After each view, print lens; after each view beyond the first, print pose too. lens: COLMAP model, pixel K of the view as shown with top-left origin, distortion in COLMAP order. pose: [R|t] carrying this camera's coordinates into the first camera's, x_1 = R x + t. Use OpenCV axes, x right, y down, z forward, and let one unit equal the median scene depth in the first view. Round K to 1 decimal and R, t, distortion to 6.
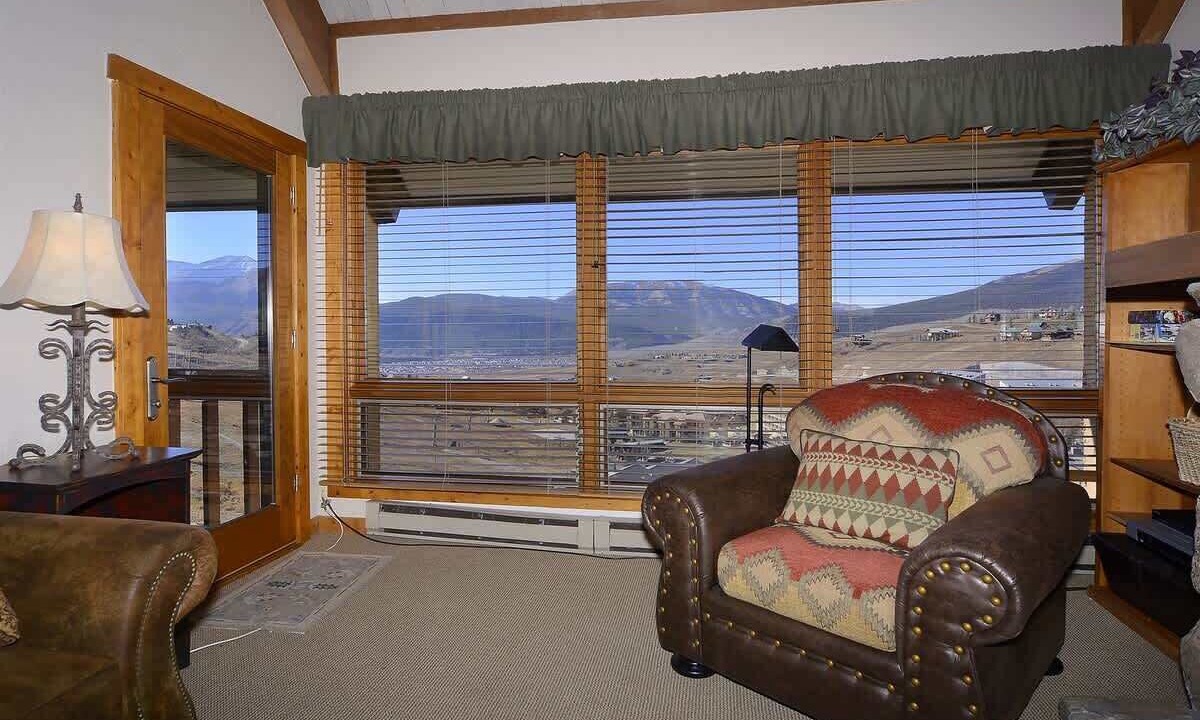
lens RADIAL K [[652.9, 0, 631.7], [0, 652.9, 335.3], [0, 0, 1]] dist [-0.004093, -0.000509]
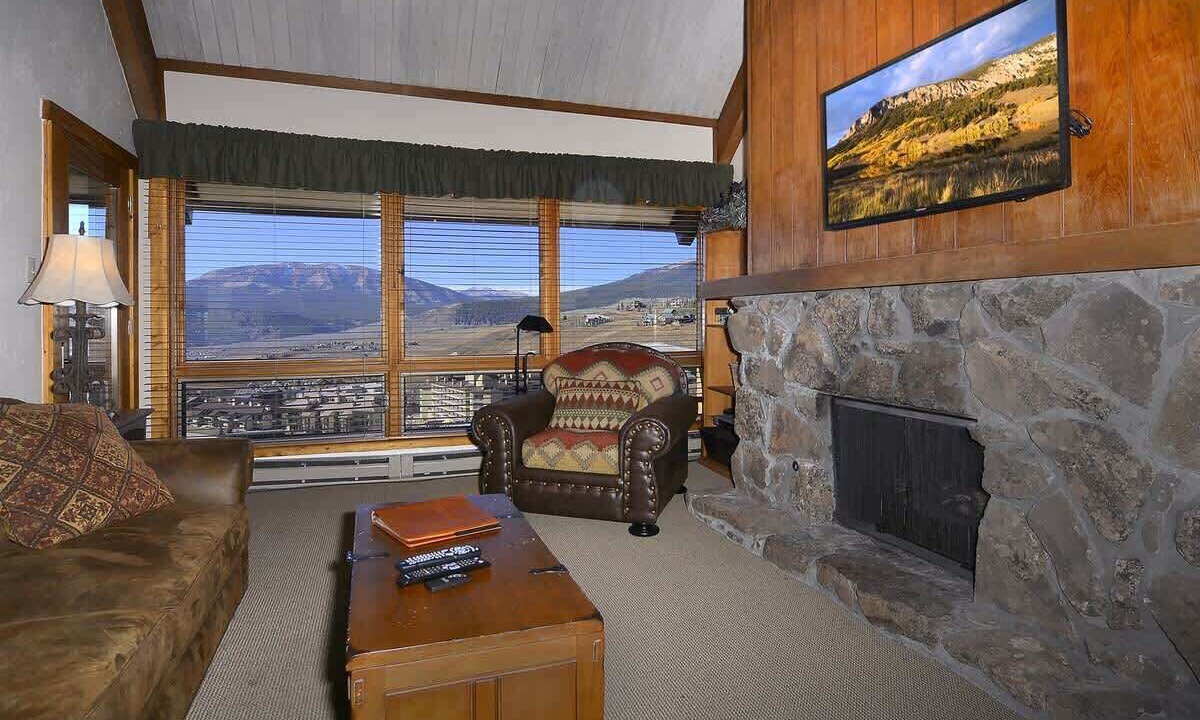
lens RADIAL K [[792.1, 0, 599.8], [0, 792.1, 326.7], [0, 0, 1]] dist [-0.002431, -0.000816]
pose [[0.890402, -0.008562, 0.455095, -0.584537], [0.005815, 0.999955, 0.007436, -0.001560], [-0.455138, -0.003974, 0.890412, -0.899780]]
